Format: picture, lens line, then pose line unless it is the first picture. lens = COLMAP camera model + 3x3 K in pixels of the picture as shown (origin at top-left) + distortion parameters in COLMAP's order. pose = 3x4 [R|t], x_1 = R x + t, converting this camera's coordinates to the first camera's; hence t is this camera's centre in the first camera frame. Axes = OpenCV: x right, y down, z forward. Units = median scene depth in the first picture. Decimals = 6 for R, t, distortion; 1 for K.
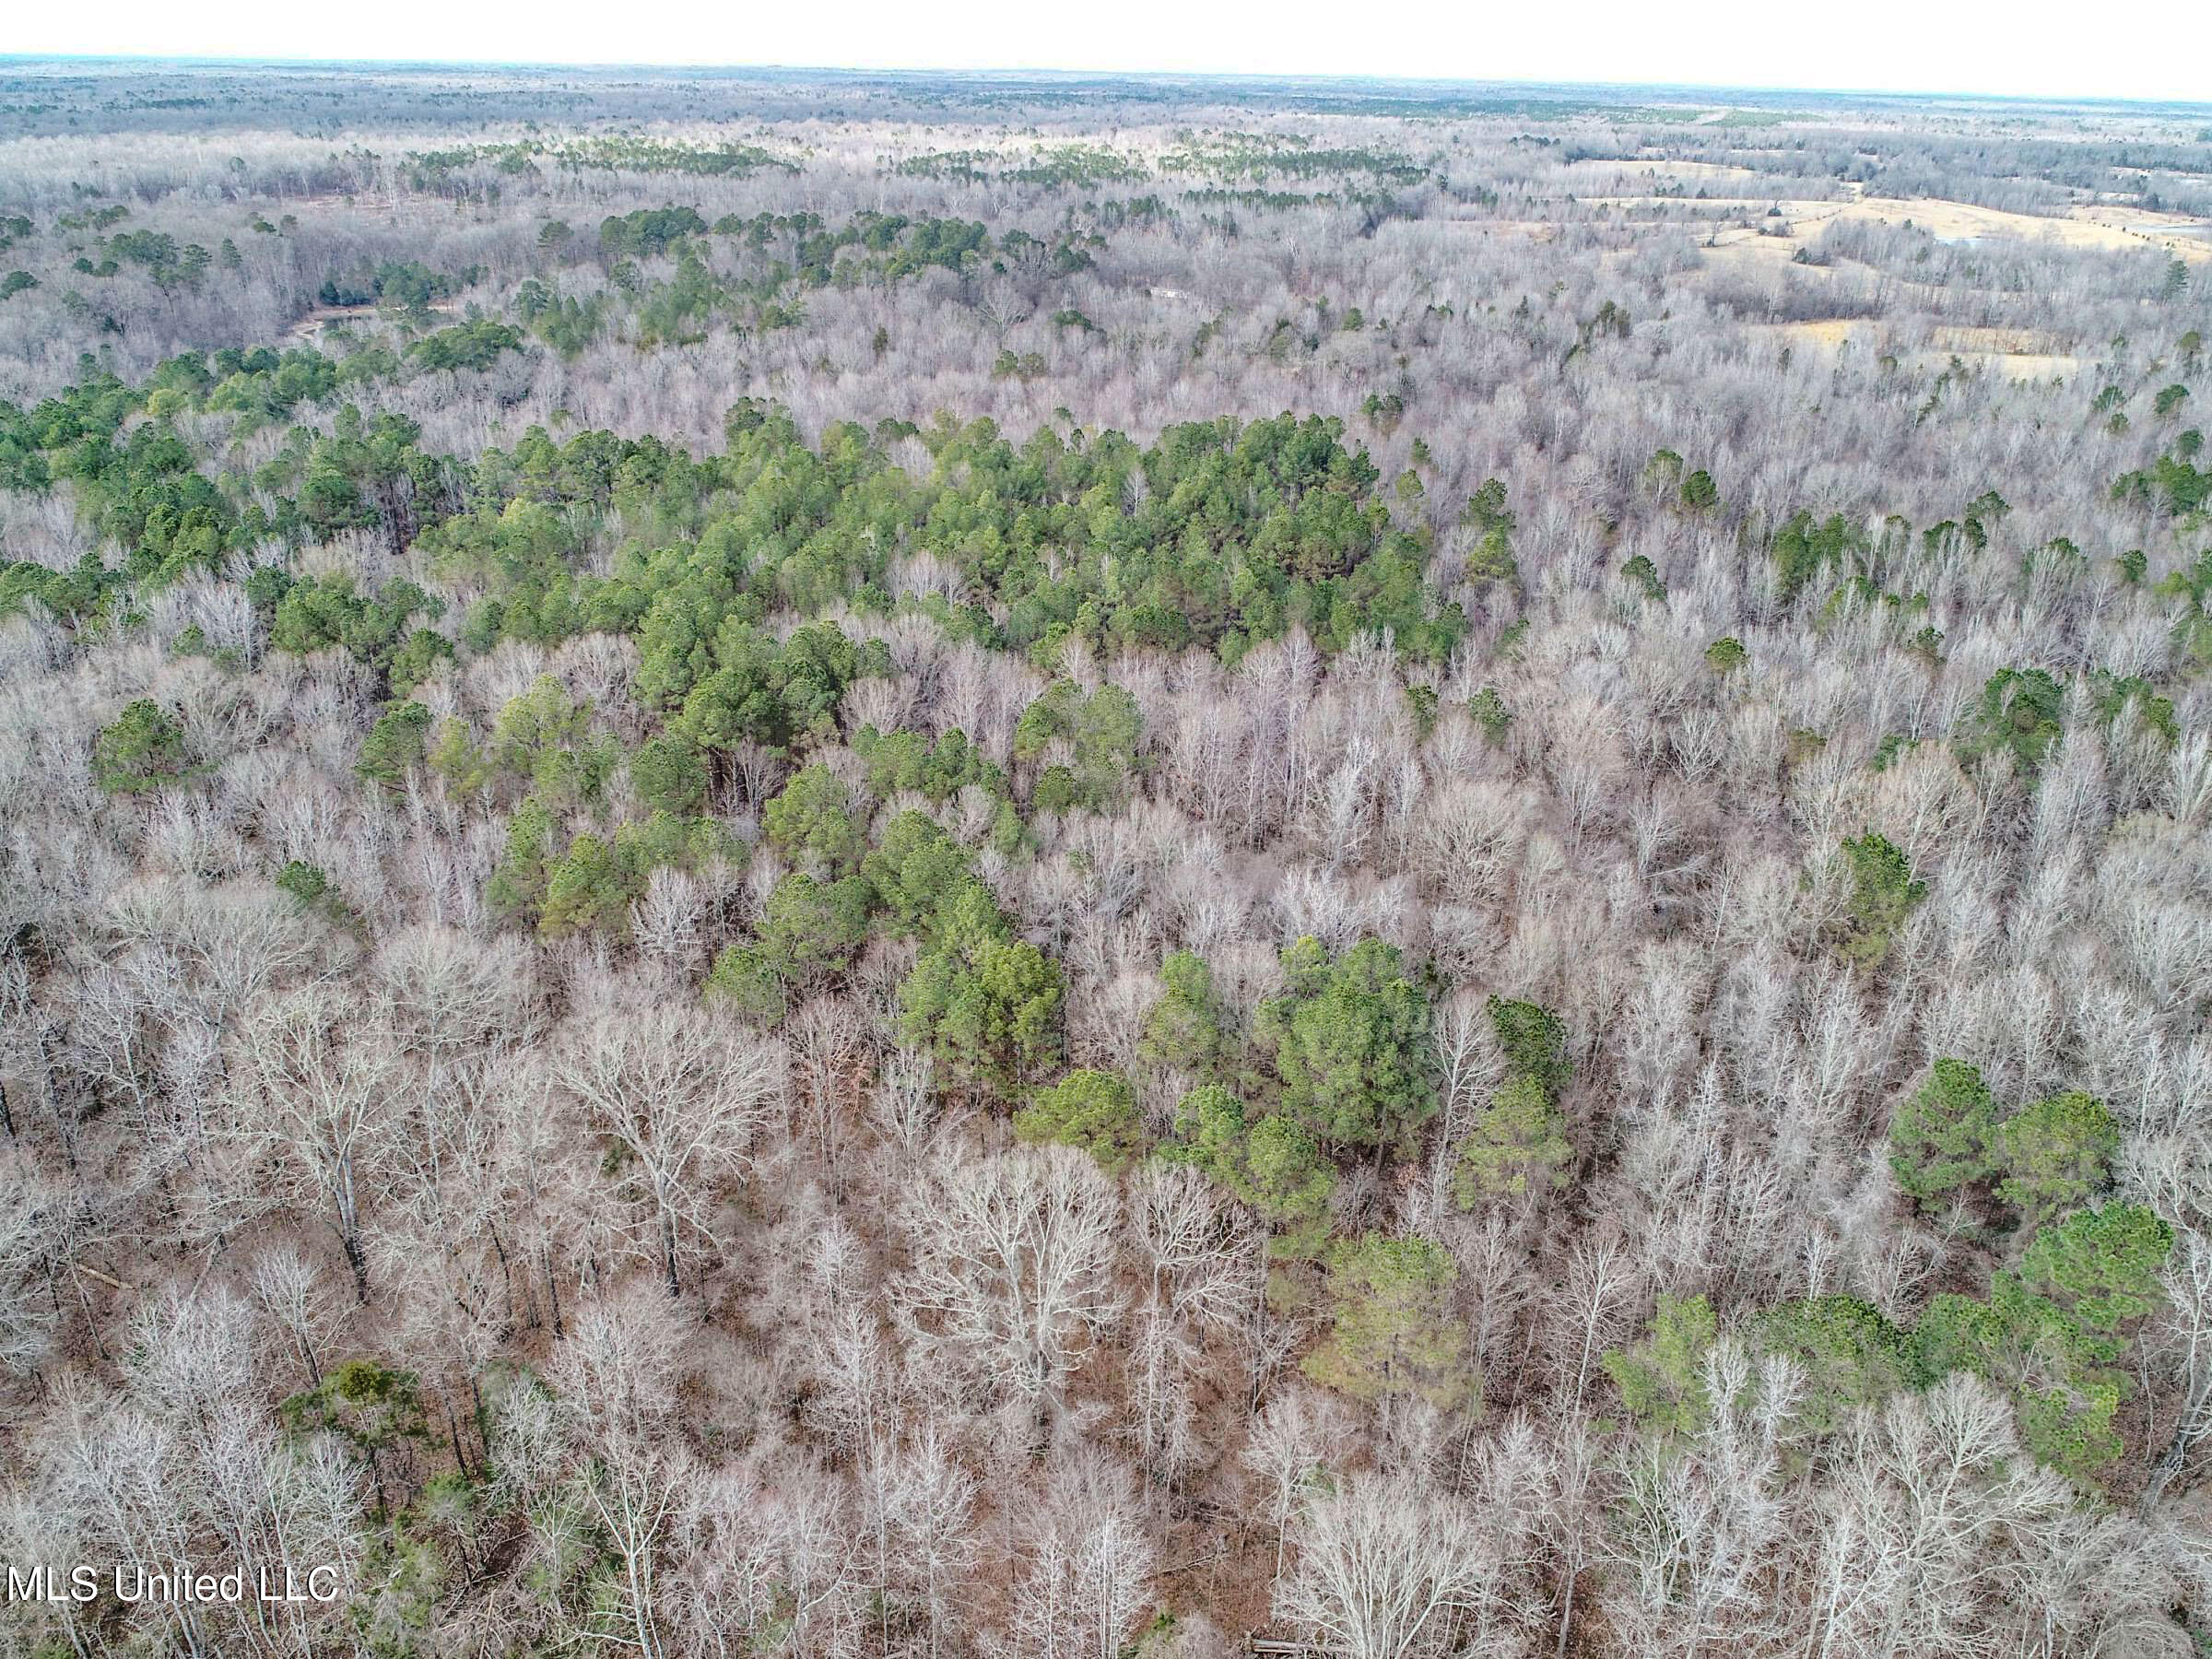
lens RADIAL K [[1671.9, 0, 1114.4], [0, 1671.9, 844.2], [0, 0, 1]] dist [-0.000745, -0.005234]
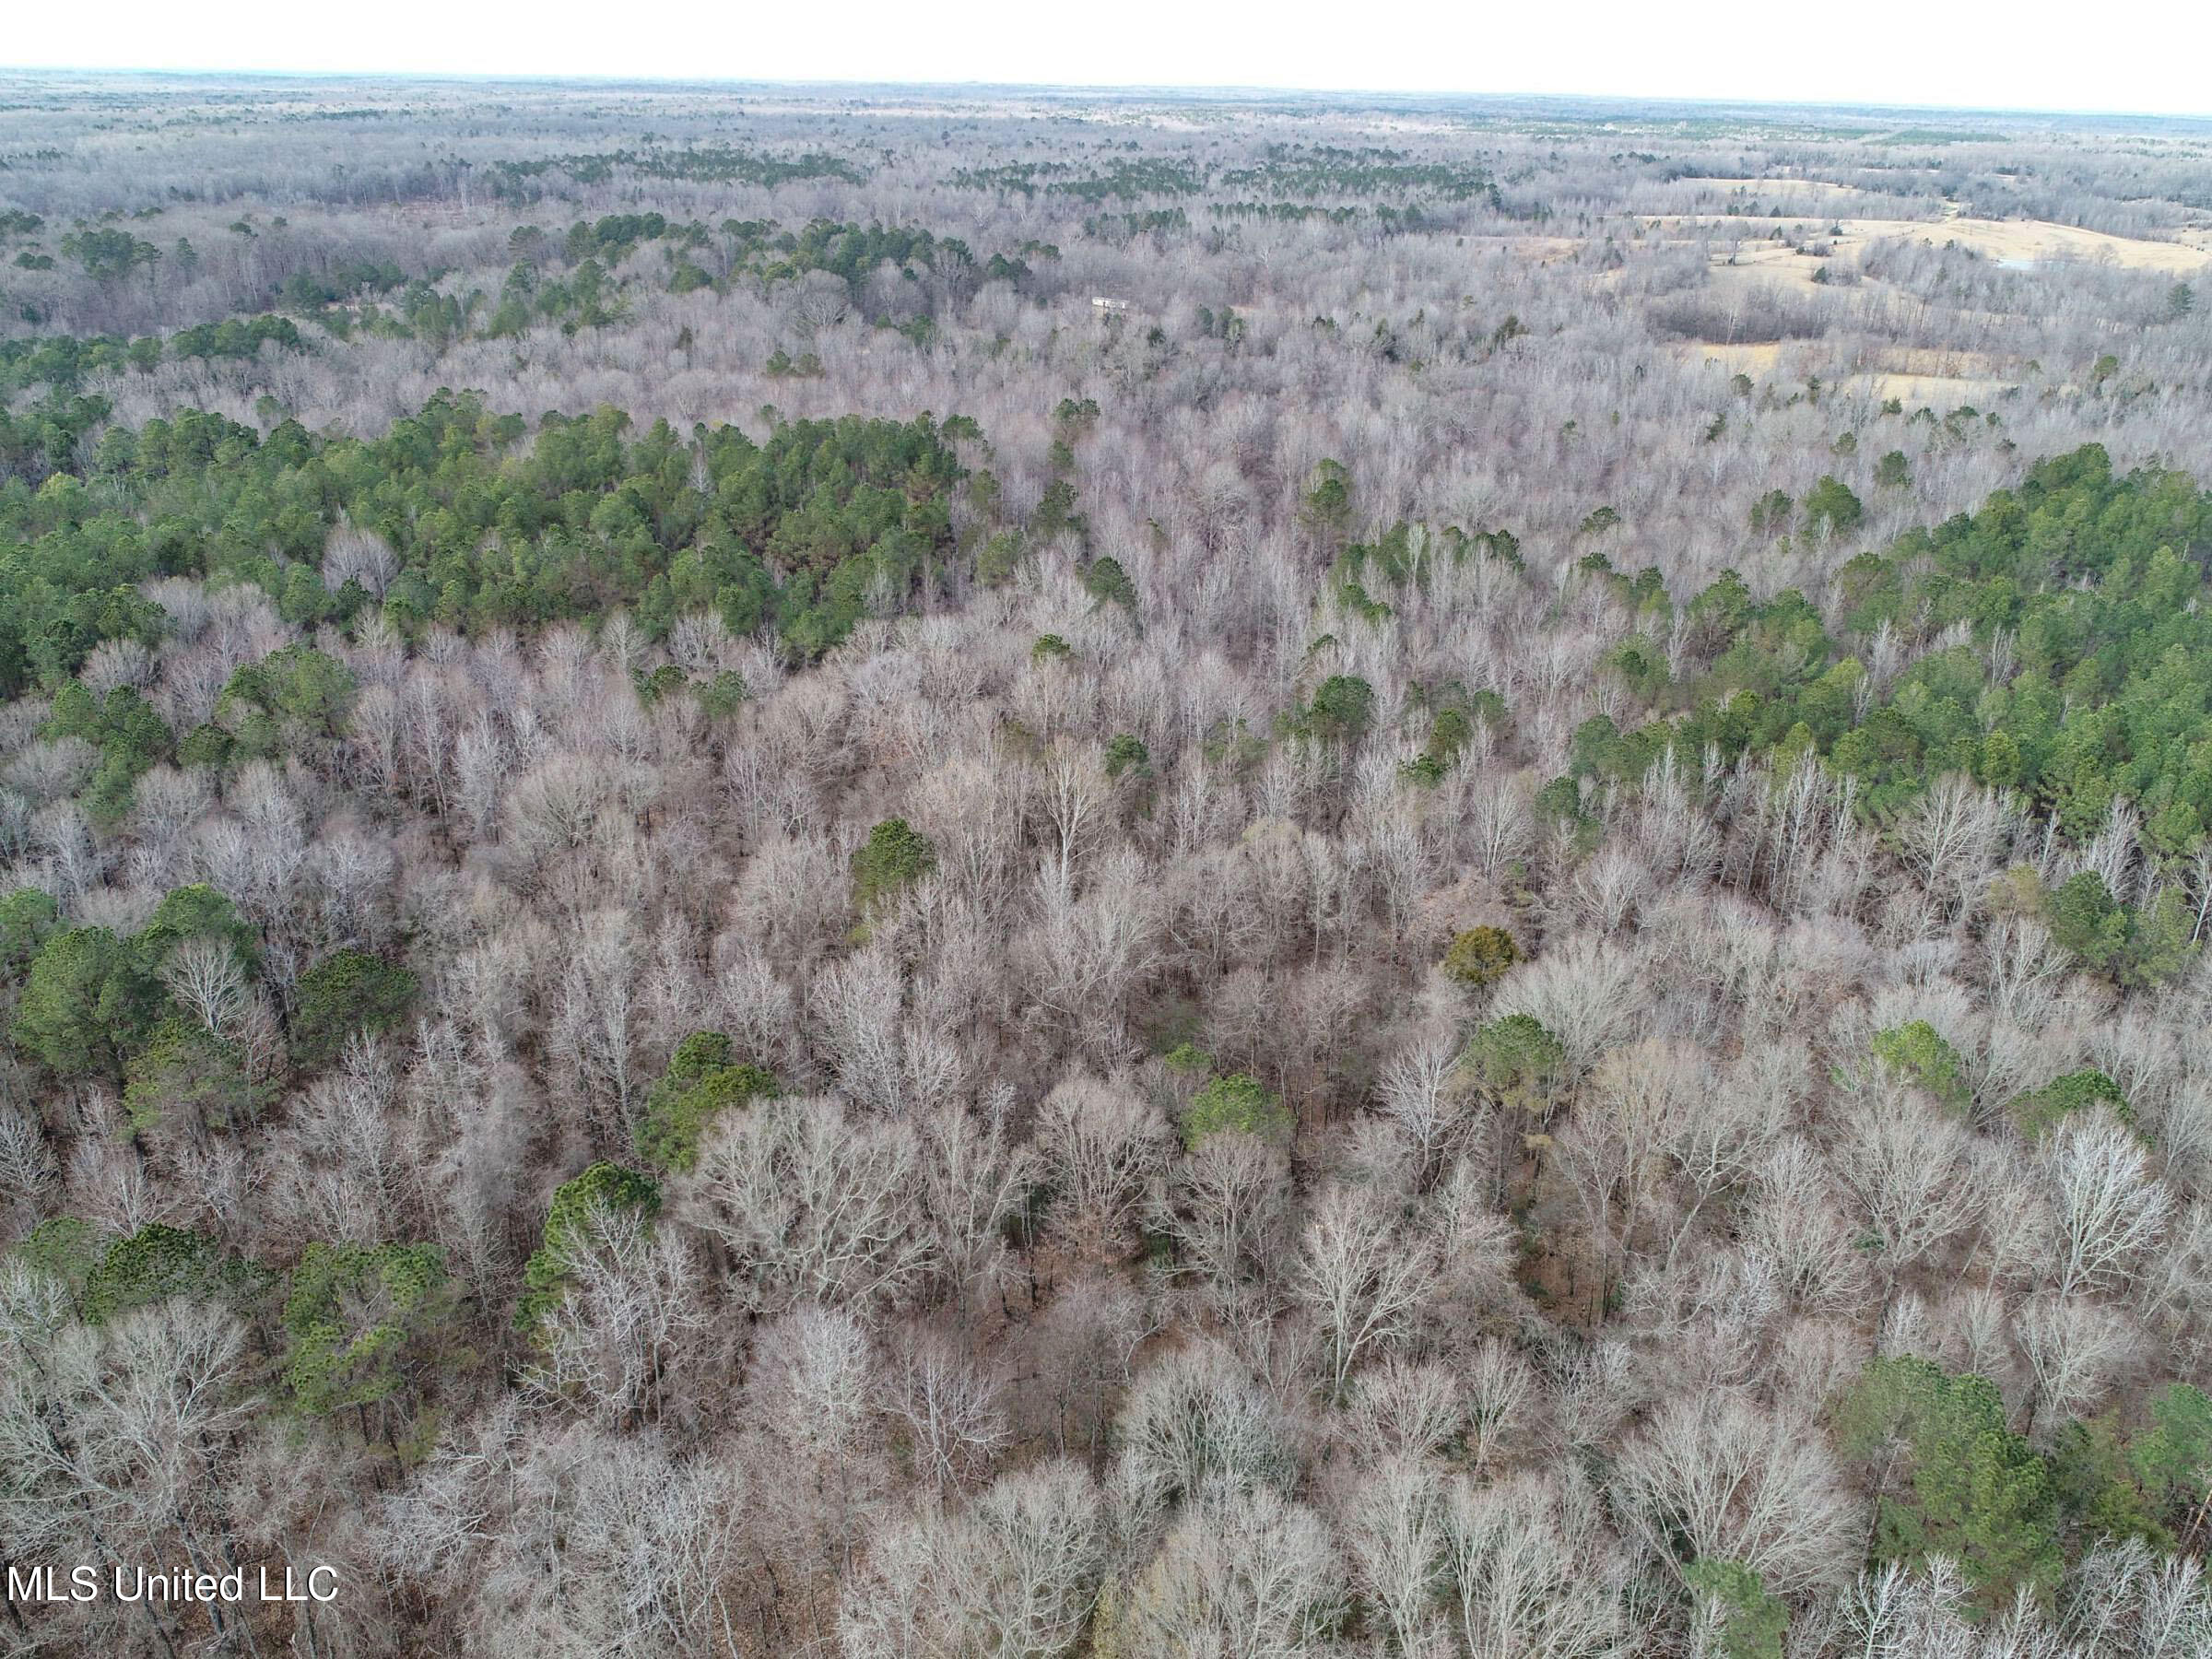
lens RADIAL K [[1671.9, 0, 1115.9], [0, 1671.9, 831.8], [0, 0, 1]] dist [-0.000745, -0.005234]
pose [[0.993985, 0.046011, -0.099381, 0.104238], [-0.047472, 0.998796, -0.012387, 0.001107], [0.098691, 0.017030, 0.994972, 0.001901]]
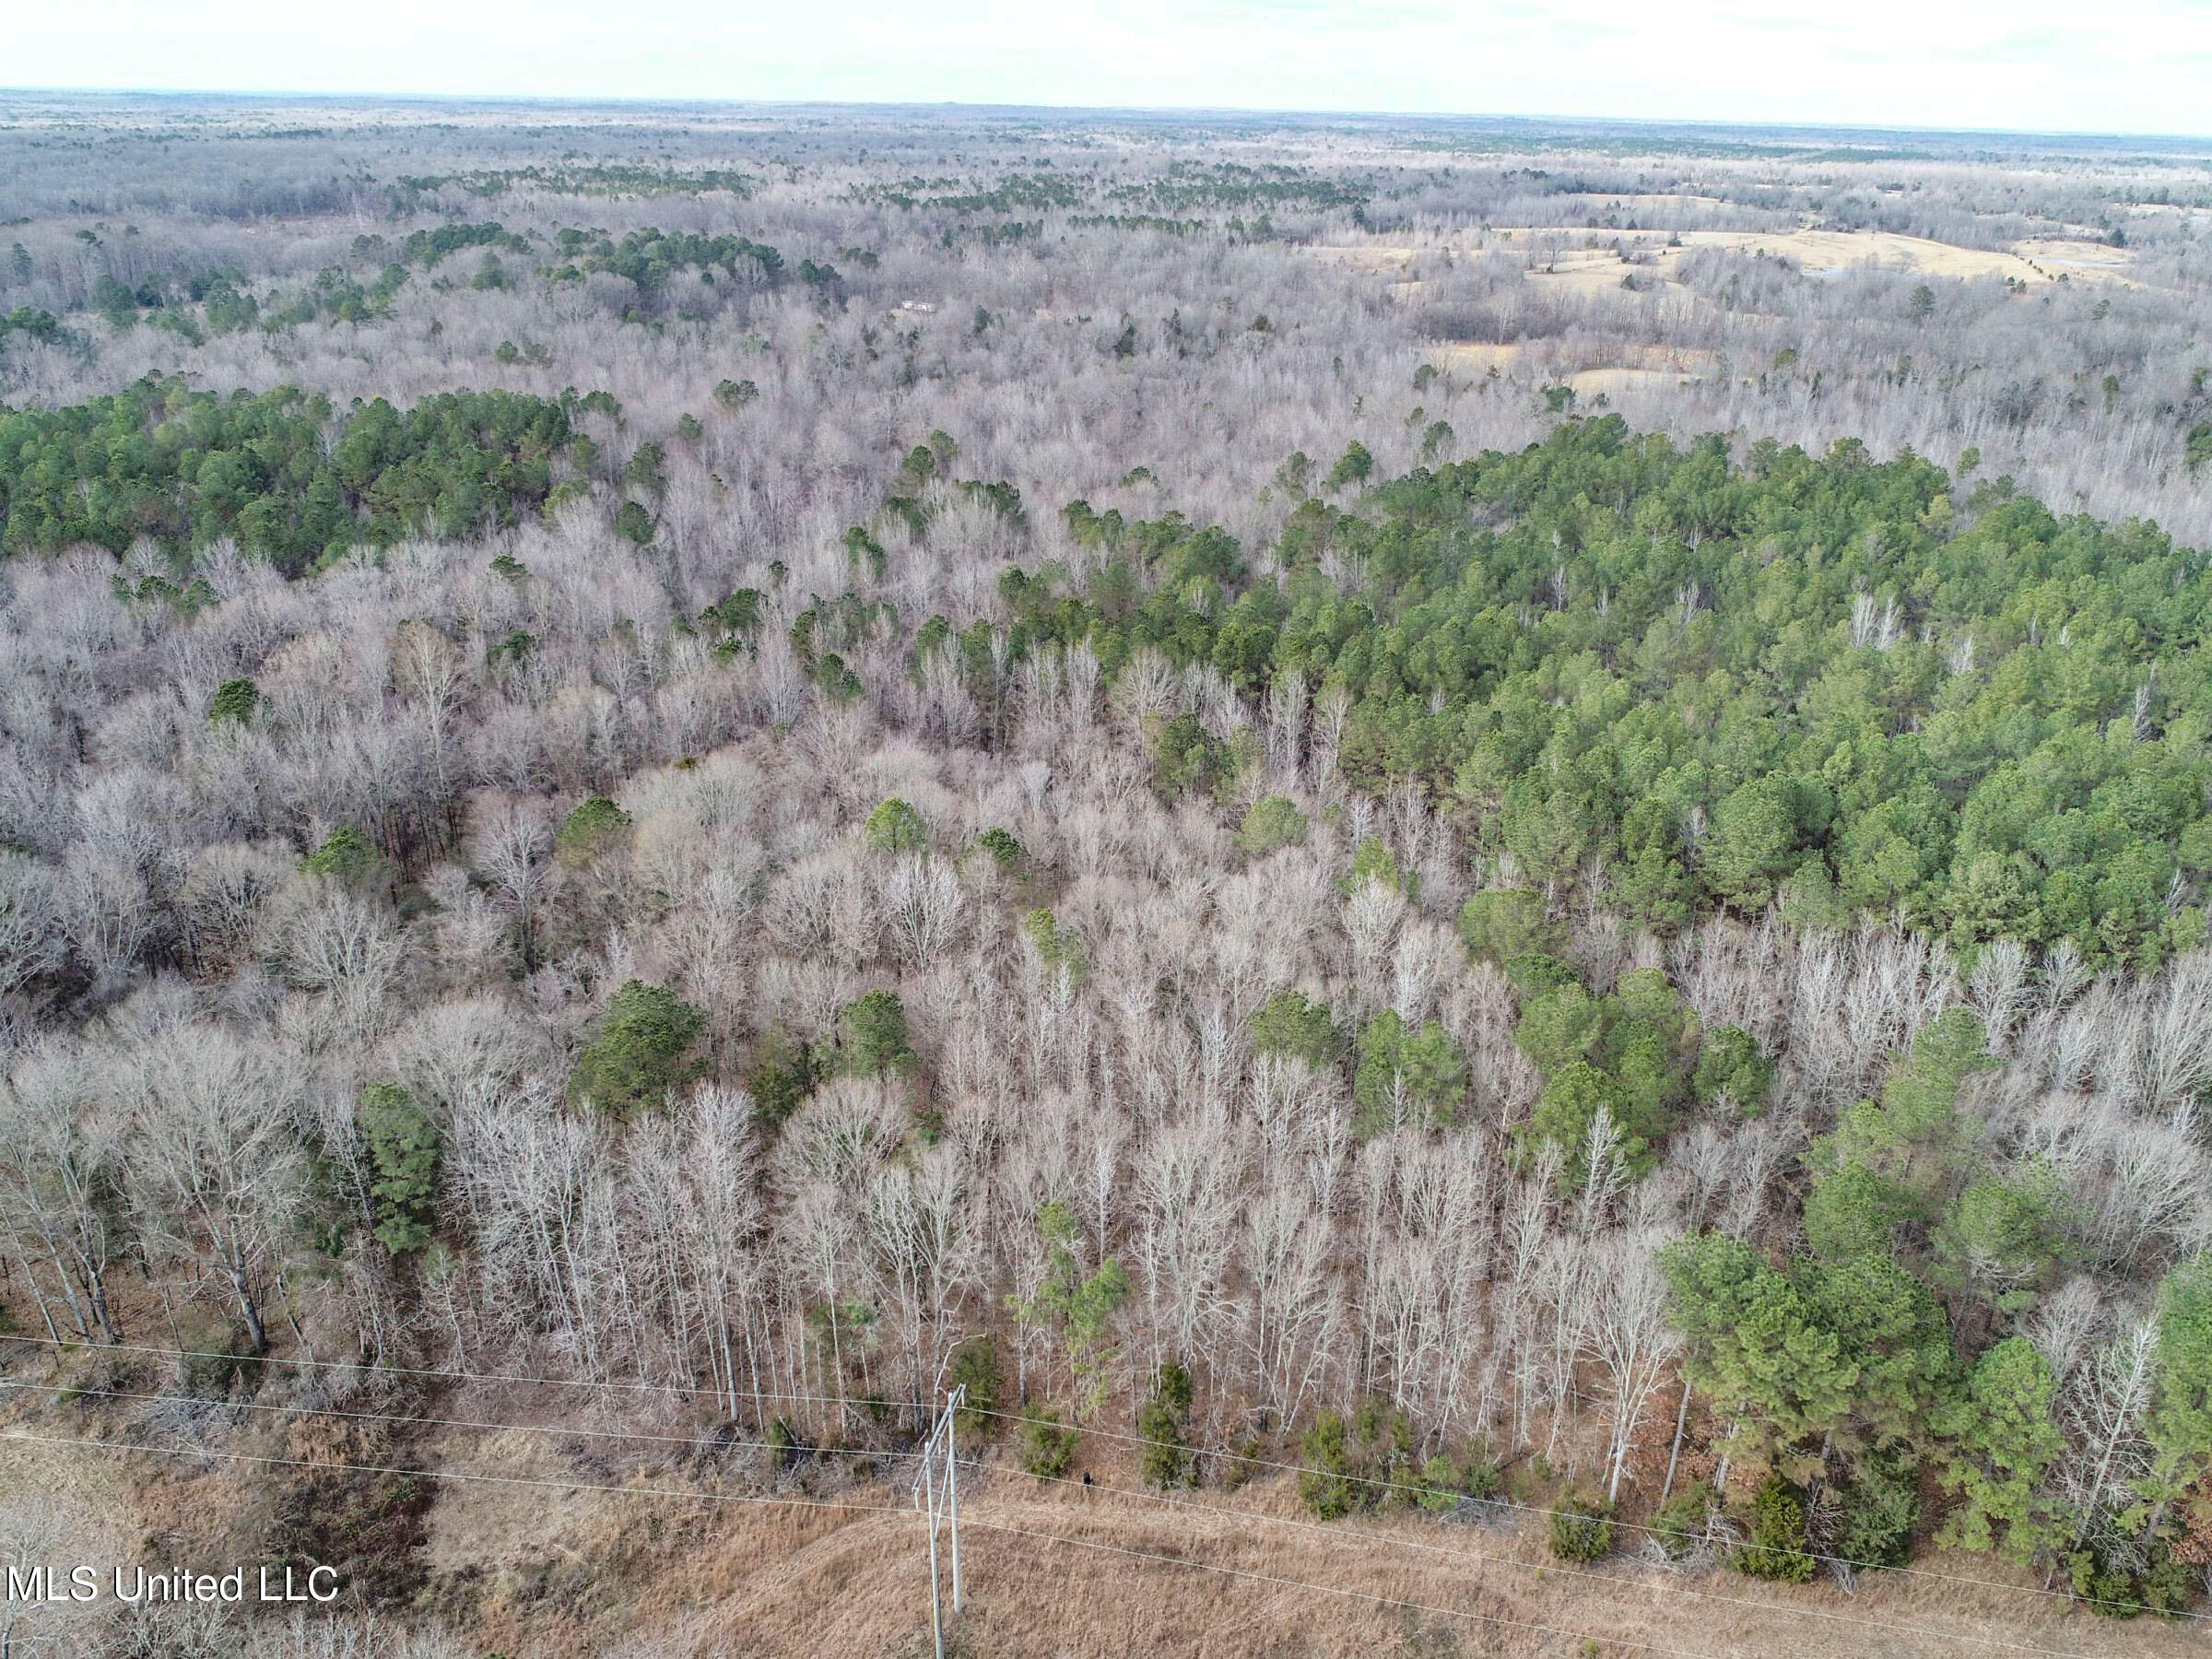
lens RADIAL K [[1671.9, 0, 1121.0], [0, 1671.9, 821.5], [0, 0, 1]] dist [-0.000745, -0.005234]
pose [[0.995147, 0.040450, -0.089700, 0.186431], [-0.043139, 0.998670, -0.028239, 0.016381], [0.088438, 0.031972, 0.995568, -0.028037]]
